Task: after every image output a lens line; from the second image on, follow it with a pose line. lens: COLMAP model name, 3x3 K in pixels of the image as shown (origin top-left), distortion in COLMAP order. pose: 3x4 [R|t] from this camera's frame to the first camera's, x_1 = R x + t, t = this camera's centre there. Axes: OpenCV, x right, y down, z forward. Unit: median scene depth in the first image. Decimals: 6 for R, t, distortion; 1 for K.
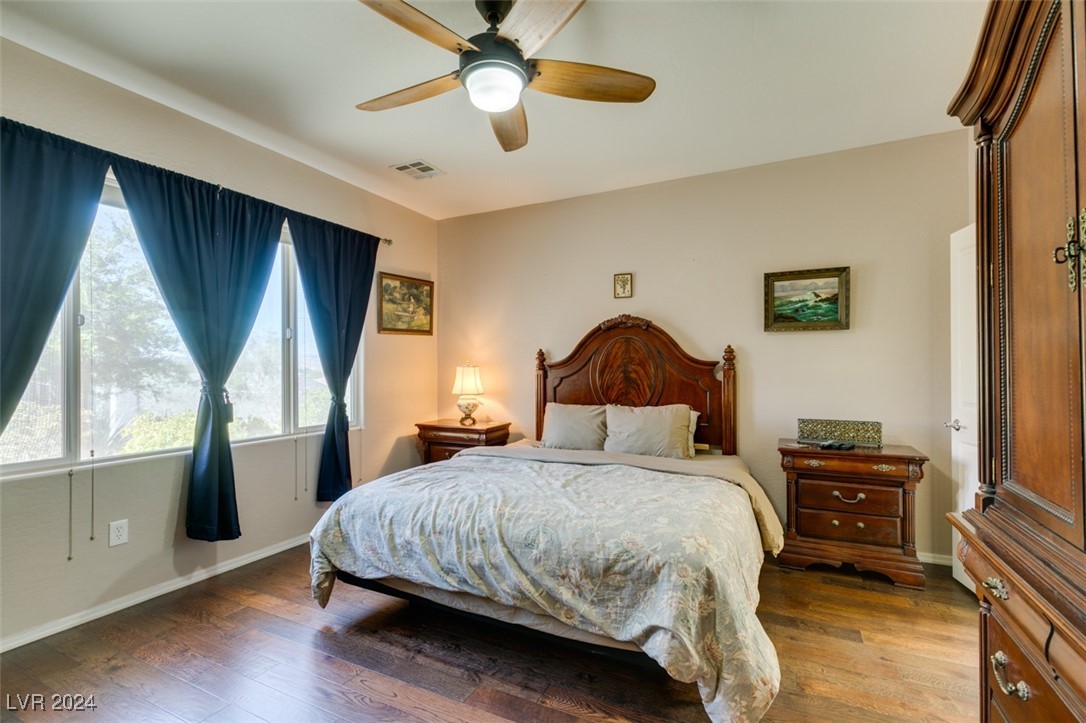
lens RADIAL K [[488.5, 0, 542.6], [0, 488.5, 367.7], [0, 0, 1]] dist [0.007083, -0.000717]
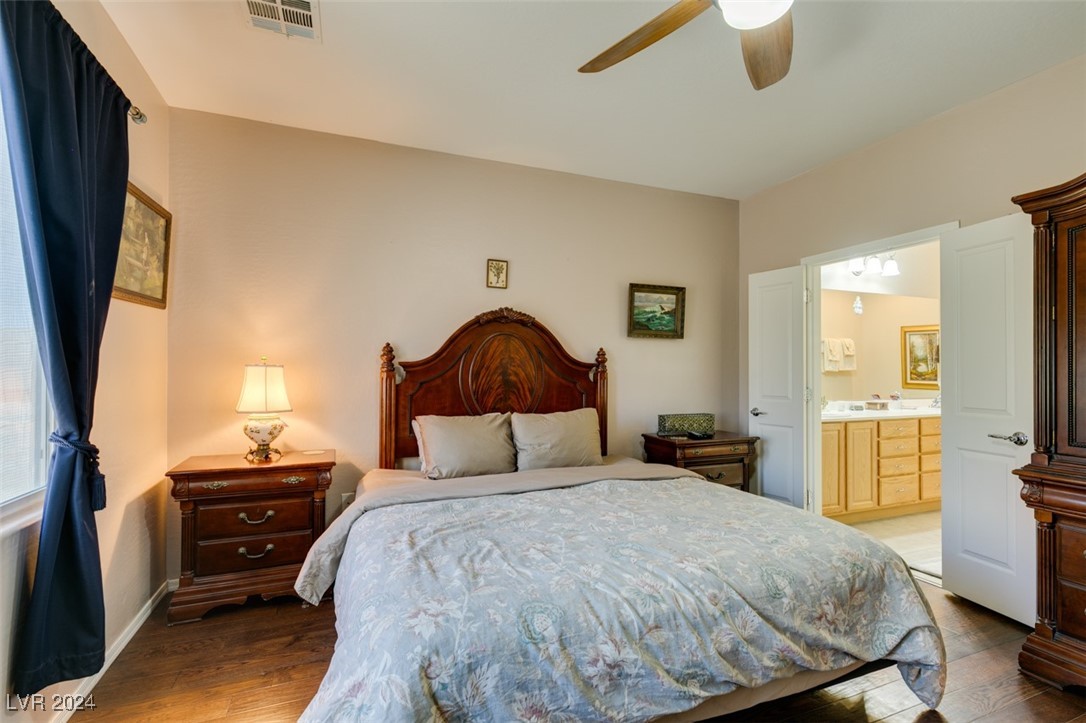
lens RADIAL K [[488.5, 0, 542.6], [0, 488.5, 367.7], [0, 0, 1]] dist [0.007083, -0.000717]
pose [[0.670172, 0.008041, 0.742162, -0.489141], [-0.005663, 0.999968, -0.005720, 0.002153], [-0.742184, -0.000369, 0.670196, 0.423654]]
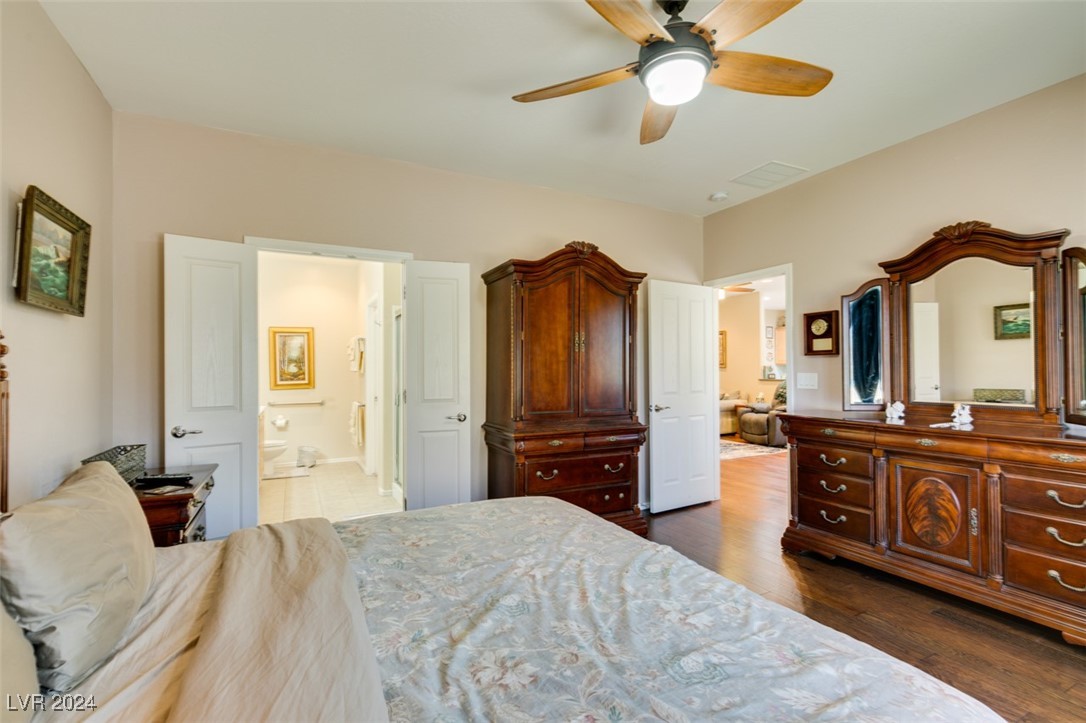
lens RADIAL K [[488.5, 0, 542.6], [0, 488.5, 367.7], [0, 0, 1]] dist [0.007083, -0.000717]
pose [[-0.788327, 0.010126, 0.615173, -0.270115], [0.009242, 0.999947, -0.004616, -0.000192], [-0.615187, 0.002046, -0.788379, 1.092377]]
